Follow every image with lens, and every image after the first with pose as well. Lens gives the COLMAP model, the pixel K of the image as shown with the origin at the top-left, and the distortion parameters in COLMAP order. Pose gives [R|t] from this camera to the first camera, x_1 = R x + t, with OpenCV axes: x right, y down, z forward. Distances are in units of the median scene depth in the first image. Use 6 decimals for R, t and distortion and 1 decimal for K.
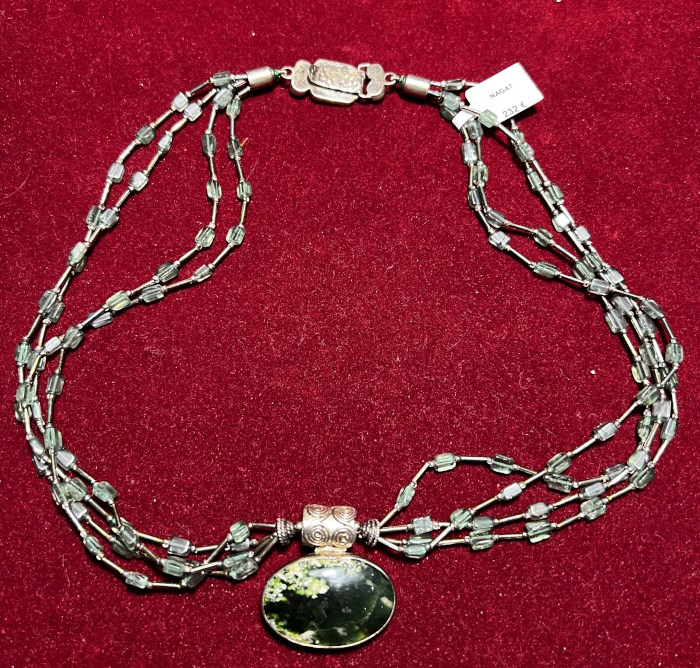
lens RADIAL K [[1060.8, 0, 349.1], [0, 1060.8, 337.3], [0, 0, 1]] dist [-0.043694, 0.000000]
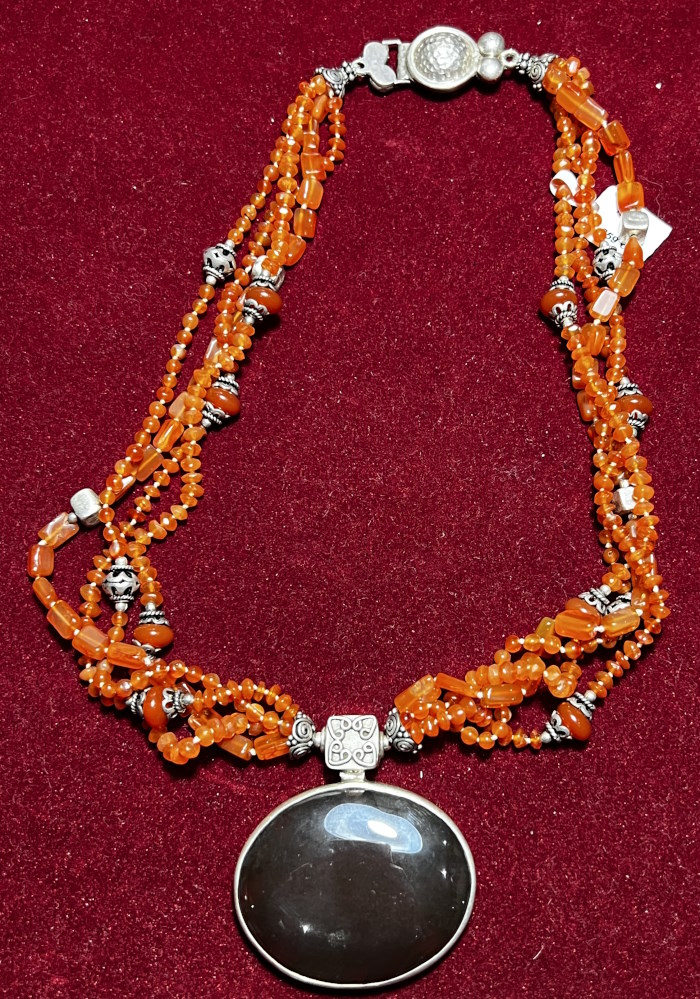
lens RADIAL K [[2988.2, 0, 351.0], [0, 2988.2, 498.5], [0, 0, 1]] dist [0.066172, 0.000000]
pose [[0.998488, 0.016454, -0.052458, 0.094266], [-0.016540, 0.999862, -0.001207, -0.003847], [0.052431, 0.002073, 0.998622, -1.312930]]
